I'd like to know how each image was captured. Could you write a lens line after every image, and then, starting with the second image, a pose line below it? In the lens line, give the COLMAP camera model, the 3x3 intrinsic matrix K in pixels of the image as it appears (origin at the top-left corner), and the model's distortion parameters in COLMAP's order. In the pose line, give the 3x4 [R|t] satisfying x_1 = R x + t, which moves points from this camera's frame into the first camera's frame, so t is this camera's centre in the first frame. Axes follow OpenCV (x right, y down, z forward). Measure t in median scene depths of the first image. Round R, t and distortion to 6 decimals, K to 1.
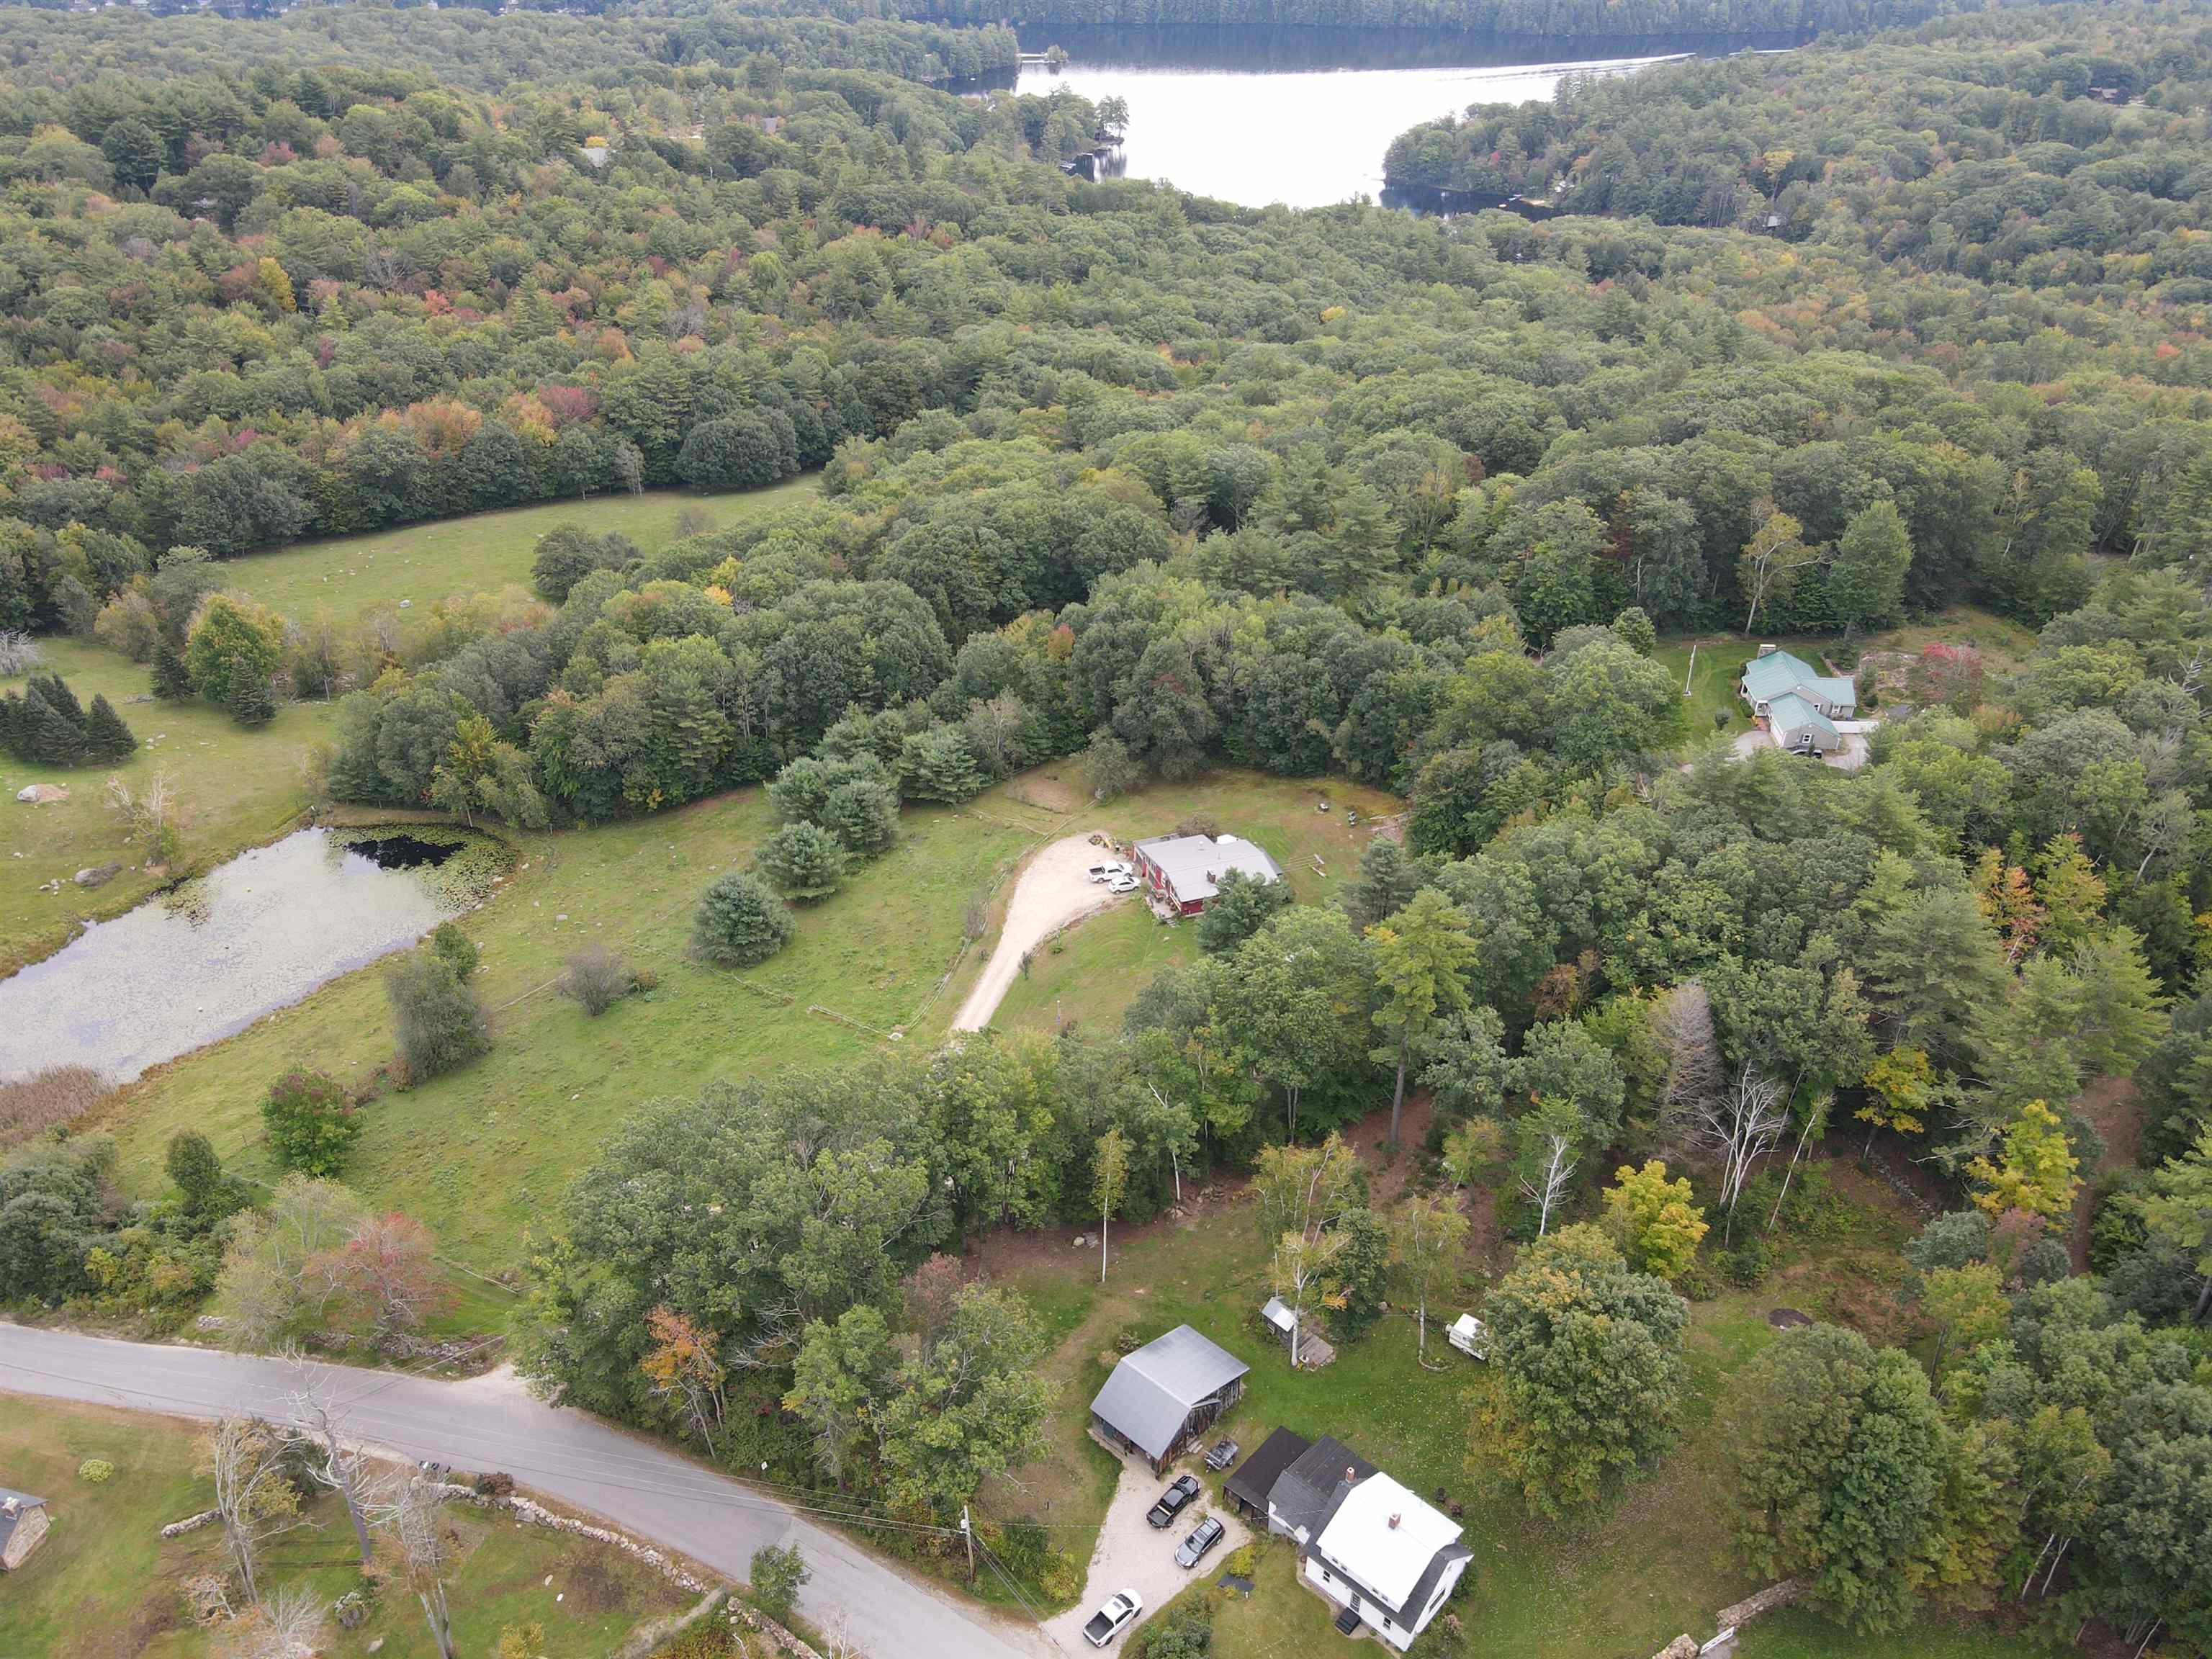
lens RADIAL K [[1636.2, 0, 1099.6], [0, 1636.2, 833.7], [0, 0, 1]] dist [-0.000304, 0.021166]
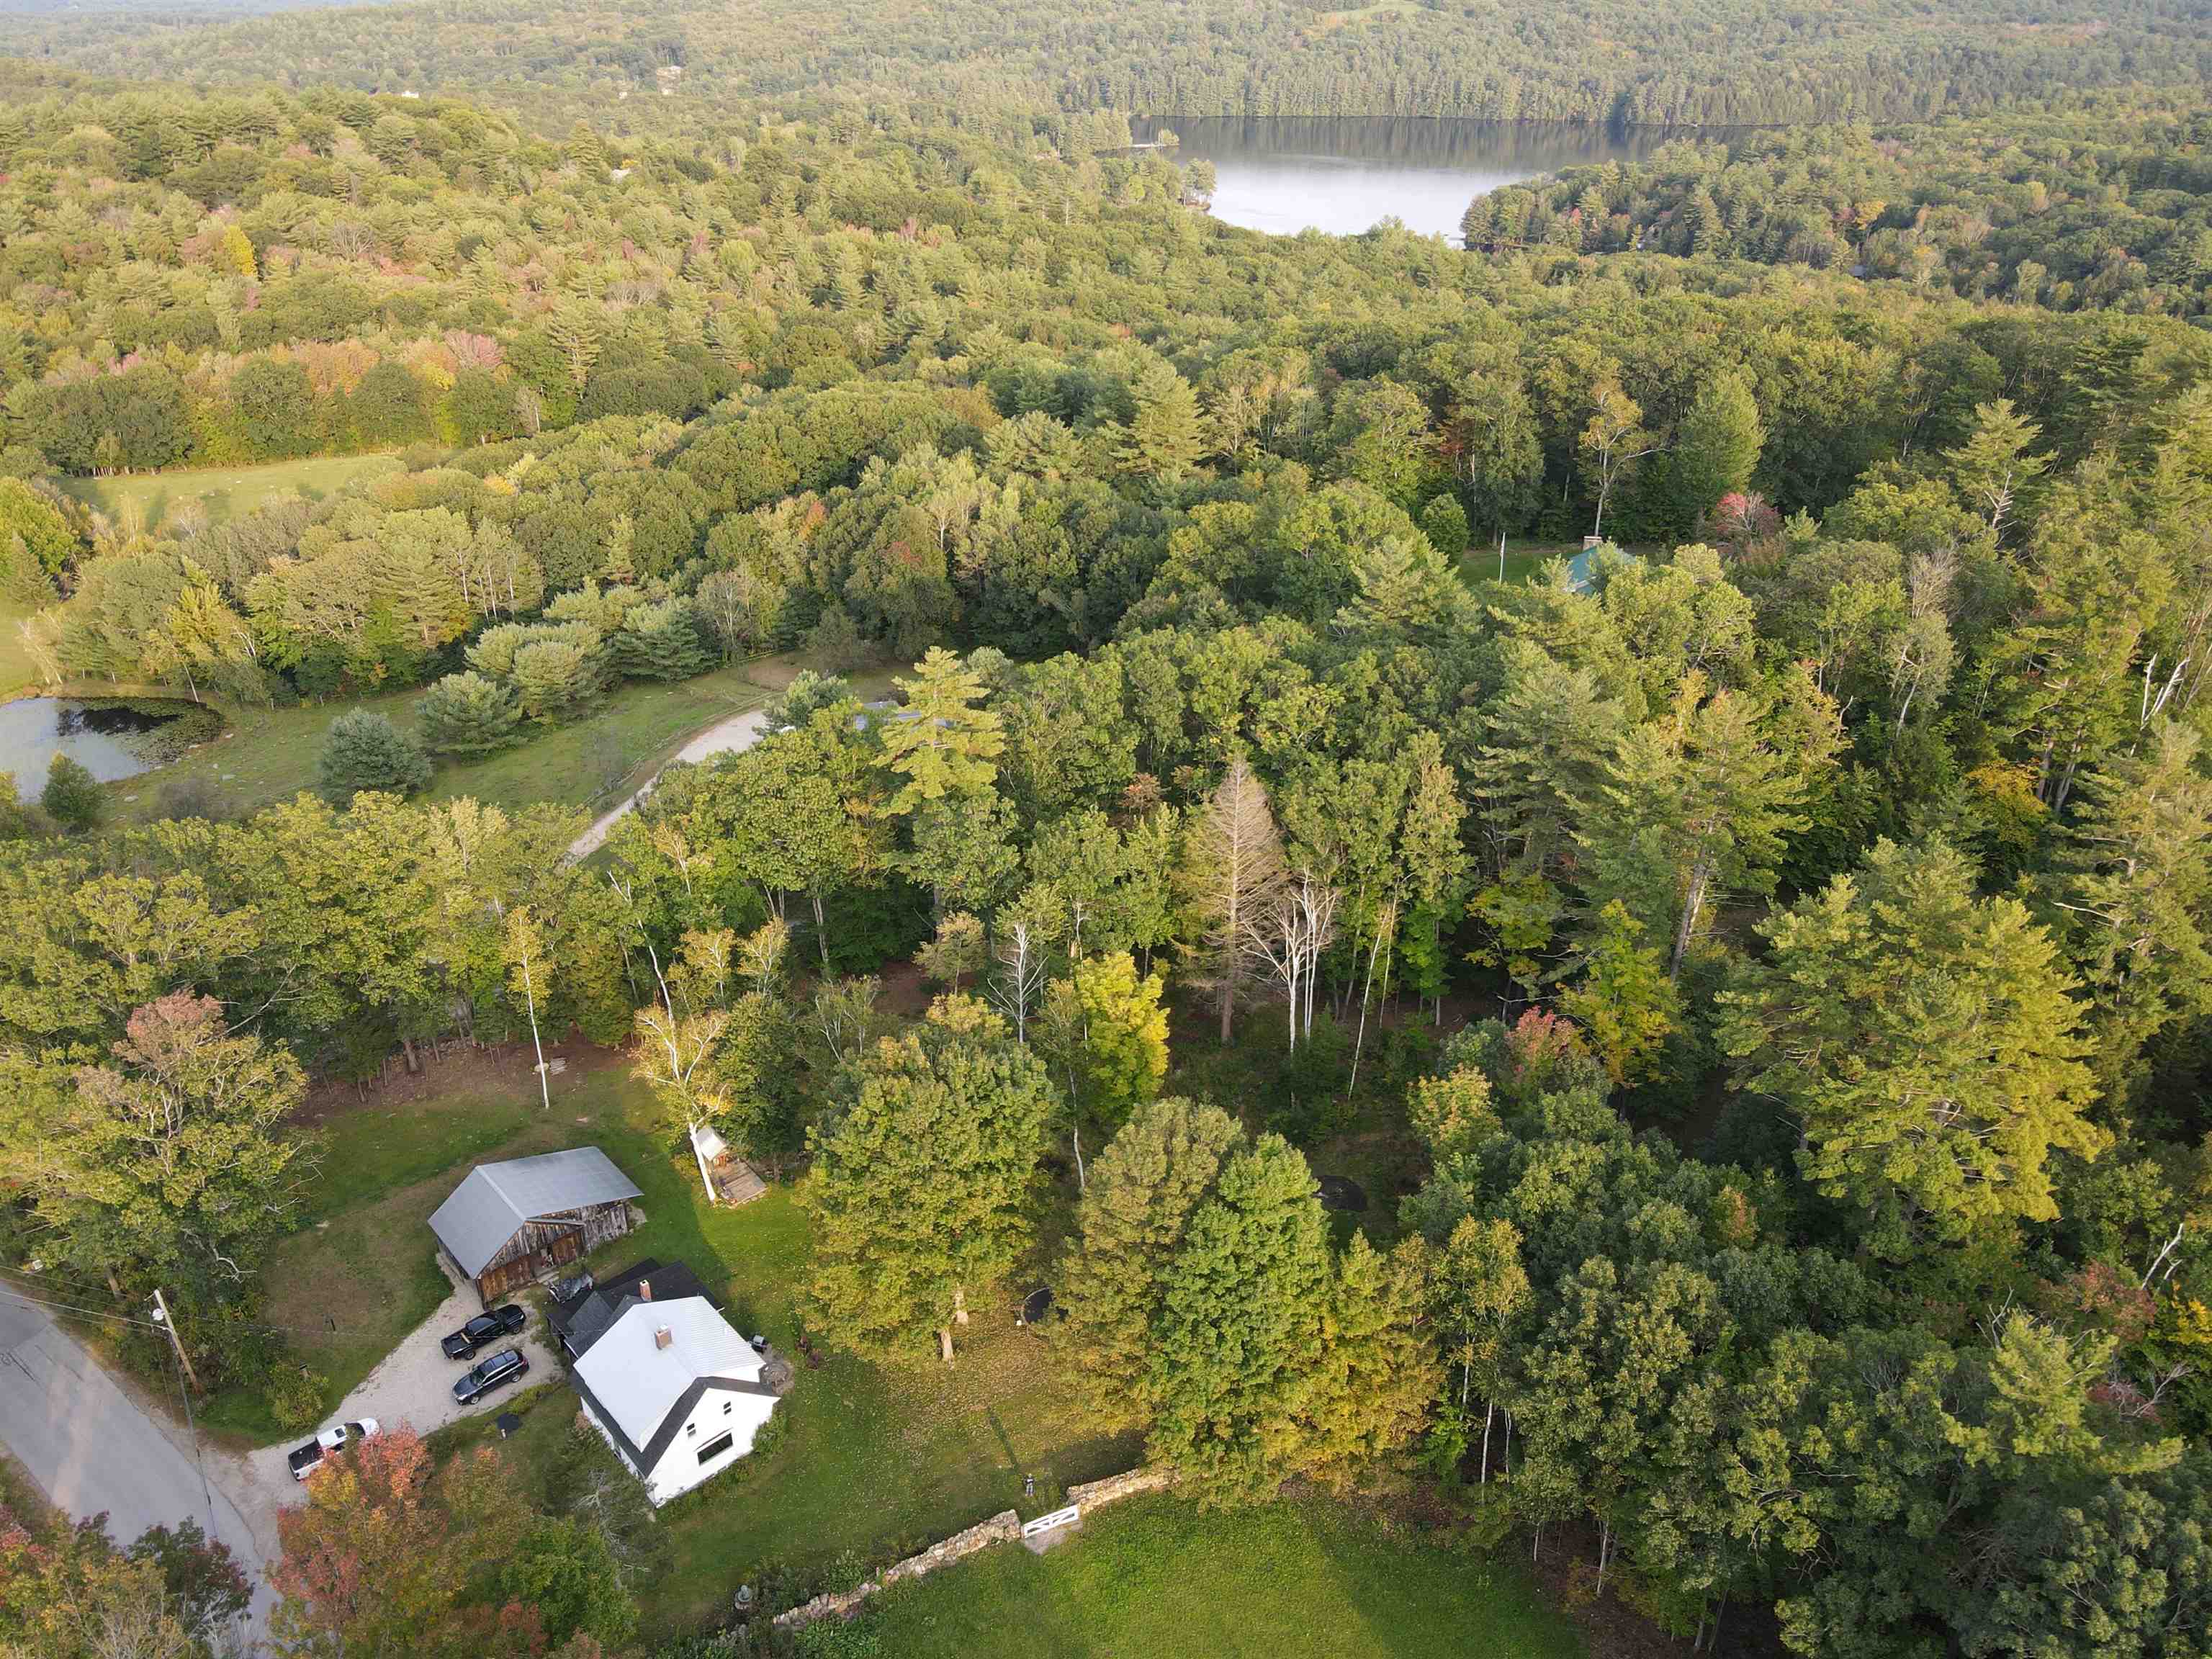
lens RADIAL K [[1636.2, 0, 1097.4], [0, 1636.2, 830.6], [0, 0, 1]] dist [-0.000304, 0.021166]
pose [[0.994900, 0.039079, -0.092984, 0.259124], [-0.045332, 0.996781, -0.066121, 0.125717], [0.090101, 0.069999, 0.993470, 0.127743]]
